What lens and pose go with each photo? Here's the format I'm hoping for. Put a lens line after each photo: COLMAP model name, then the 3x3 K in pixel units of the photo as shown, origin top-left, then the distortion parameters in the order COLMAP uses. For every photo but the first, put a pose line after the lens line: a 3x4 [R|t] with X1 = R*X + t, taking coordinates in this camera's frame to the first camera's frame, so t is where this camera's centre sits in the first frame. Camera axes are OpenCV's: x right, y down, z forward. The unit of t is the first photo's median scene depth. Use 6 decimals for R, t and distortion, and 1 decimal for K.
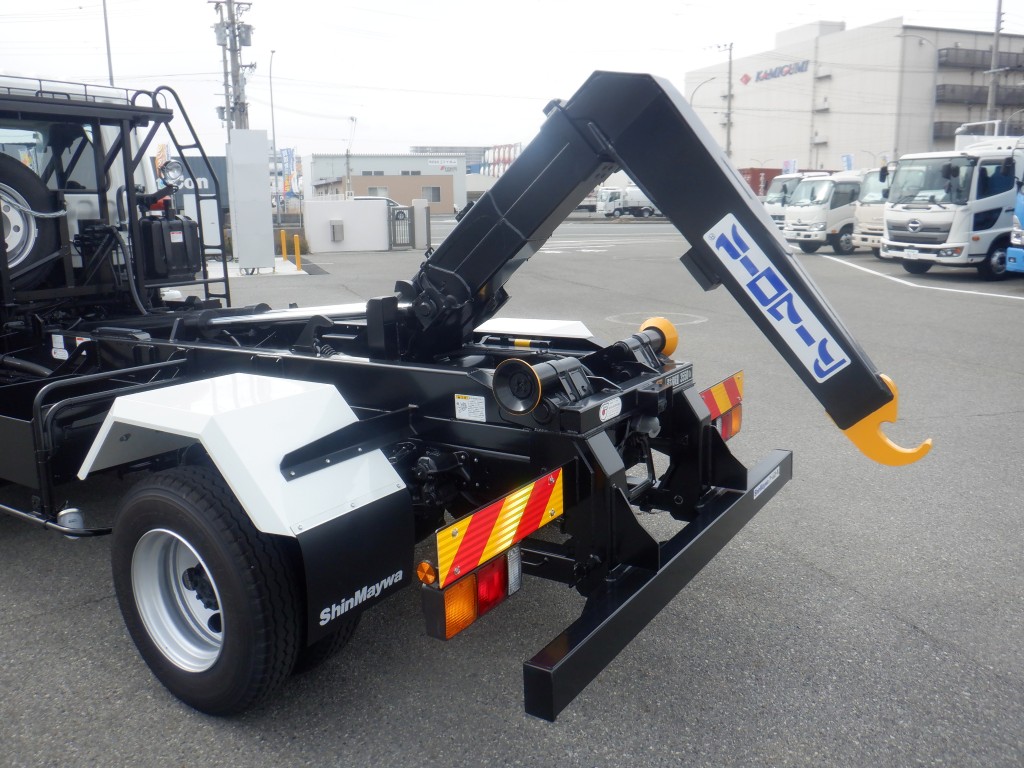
lens RADIAL K [[827.5, 0, 502.1], [0, 827.5, 383.2], [0, 0, 1]] dist [-0.035277, -0.001230]
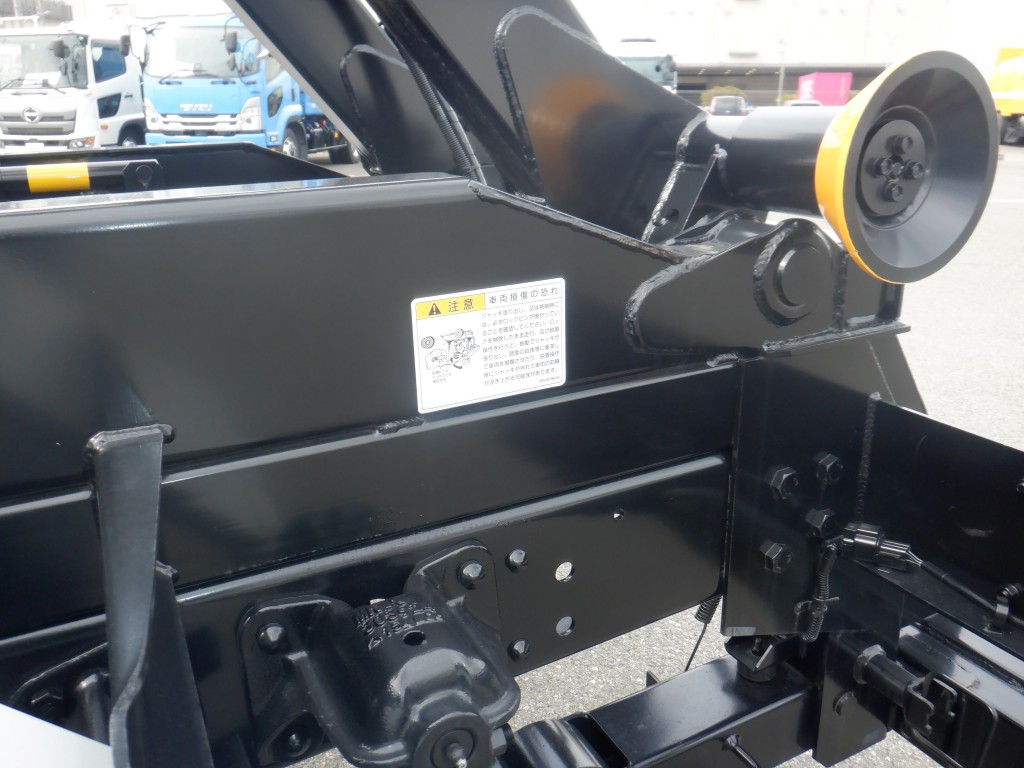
lens RADIAL K [[827.5, 0, 501.3], [0, 827.5, 383.9], [0, 0, 1]] dist [-0.035277, -0.001230]
pose [[0.498074, -0.261229, 0.826850, -0.036135], [0.177056, 0.964092, 0.197934, -0.000608], [-0.848866, 0.047813, 0.526442, 0.142791]]
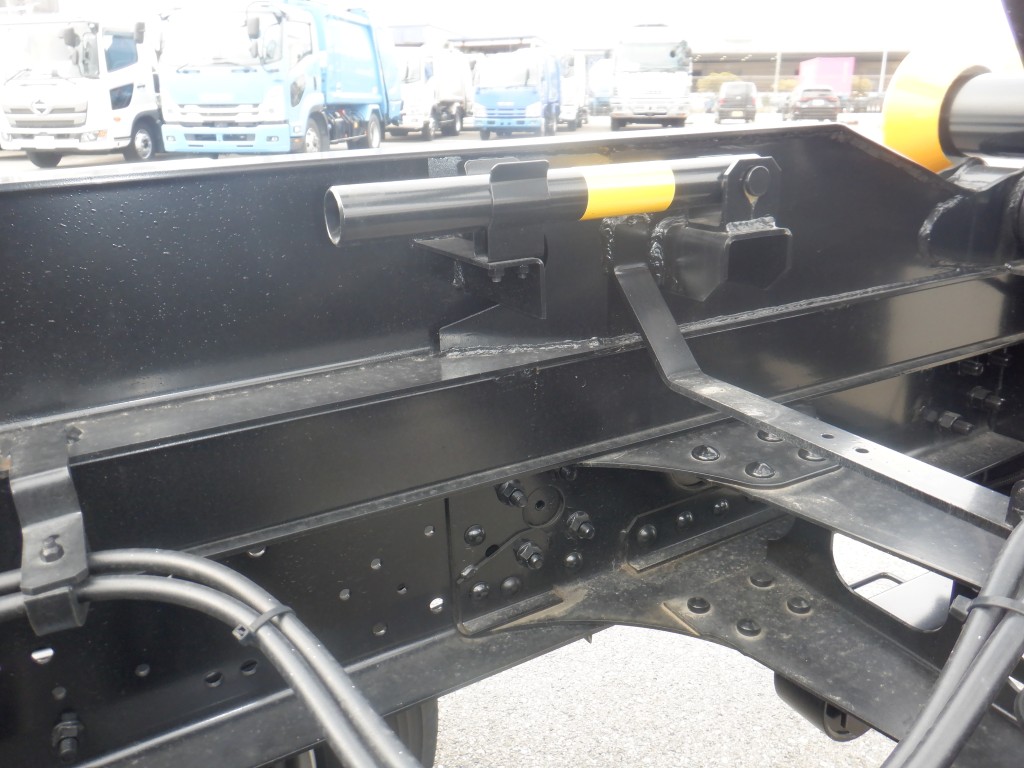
lens RADIAL K [[827.5, 0, 508.2], [0, 827.5, 385.2], [0, 0, 1]] dist [-0.035277, -0.001230]
pose [[0.482818, -0.279660, 0.829866, -0.030043], [0.188102, 0.958637, 0.213616, -0.010232], [-0.855280, 0.052962, 0.515452, 0.192809]]
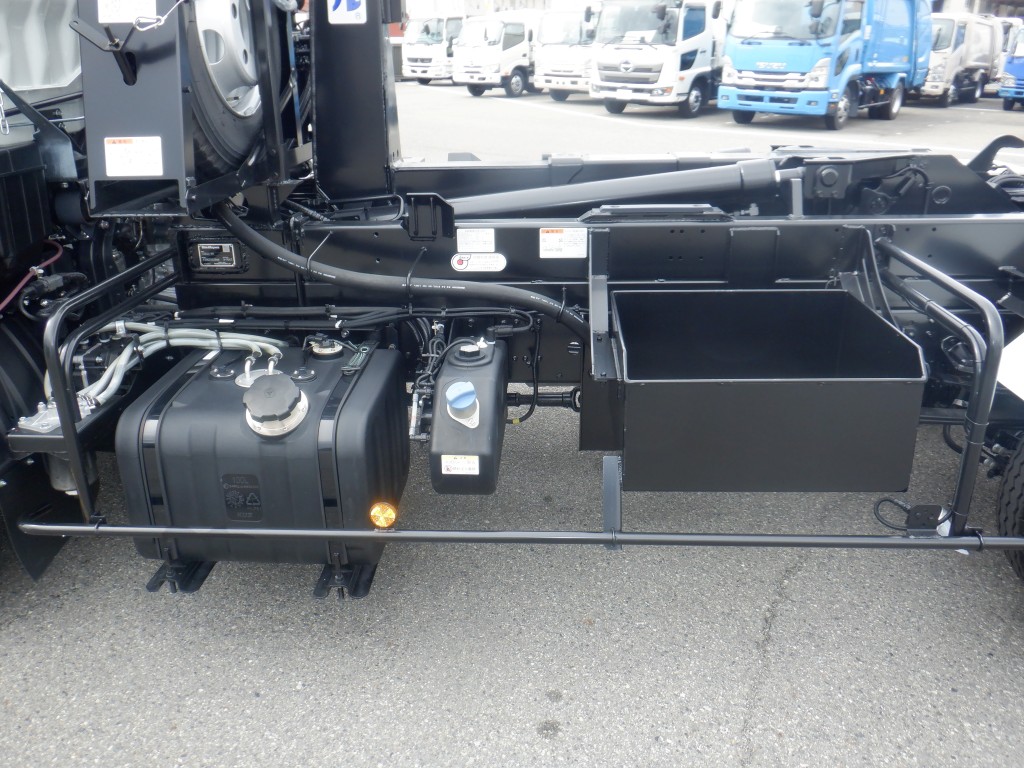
lens RADIAL K [[827.5, 0, 510.5], [0, 827.5, 375.0], [0, 0, 1]] dist [-0.035277, -0.001230]
pose [[0.863584, -0.172345, 0.473836, -0.201042], [0.092591, 0.977993, 0.186967, -0.016172], [-0.495631, -0.117589, 0.860537, 0.119850]]
